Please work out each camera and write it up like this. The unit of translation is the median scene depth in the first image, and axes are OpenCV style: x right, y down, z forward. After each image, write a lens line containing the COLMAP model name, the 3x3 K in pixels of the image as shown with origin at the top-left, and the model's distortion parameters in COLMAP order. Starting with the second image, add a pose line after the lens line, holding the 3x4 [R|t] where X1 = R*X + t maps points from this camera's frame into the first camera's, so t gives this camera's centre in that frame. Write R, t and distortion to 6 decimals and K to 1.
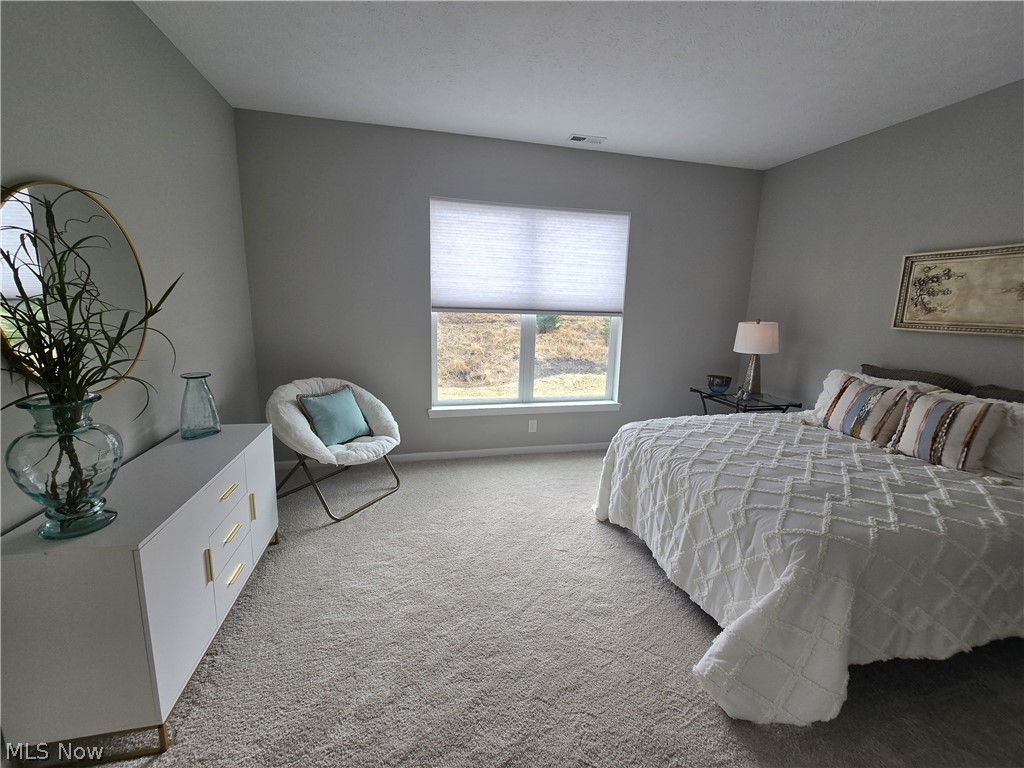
lens RADIAL K [[420.2, 0, 514.8], [0, 420.2, 377.0], [0, 0, 1]] dist [-0.002456, 0.000028]
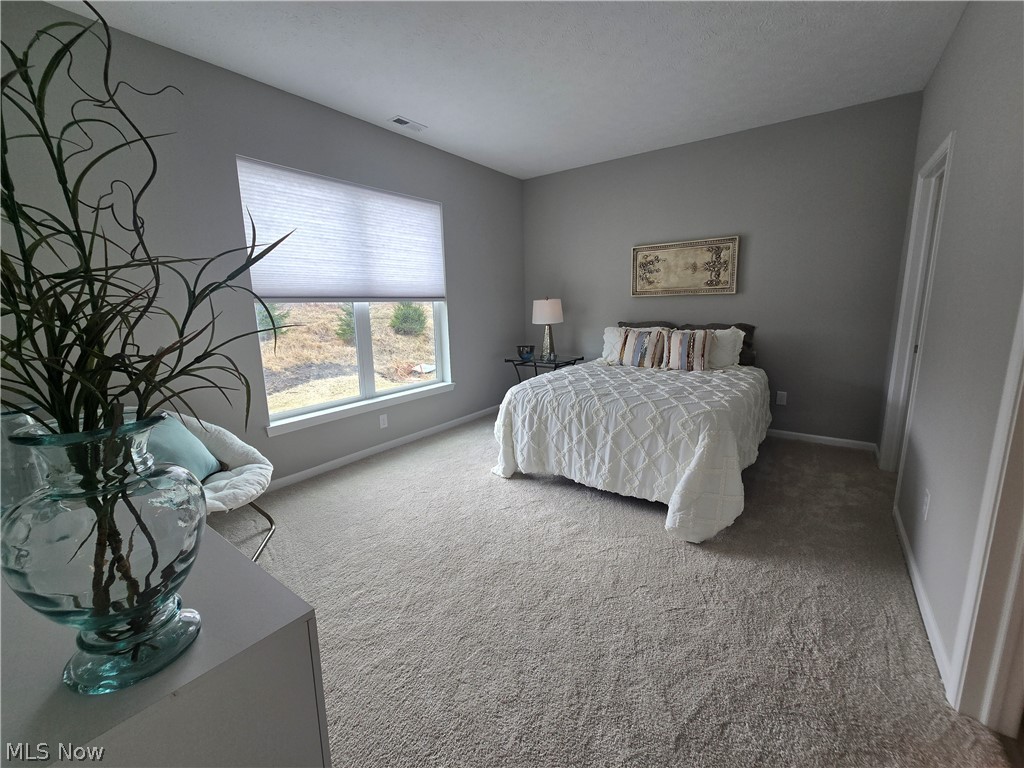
lens RADIAL K [[420.2, 0, 514.8], [0, 420.2, 377.0], [0, 0, 1]] dist [-0.002456, 0.000028]
pose [[0.760772, -0.158762, 0.629302, -0.455459], [0.161398, 0.985439, 0.053493, 0.024349], [-0.628631, 0.060873, 0.775318, 0.117373]]
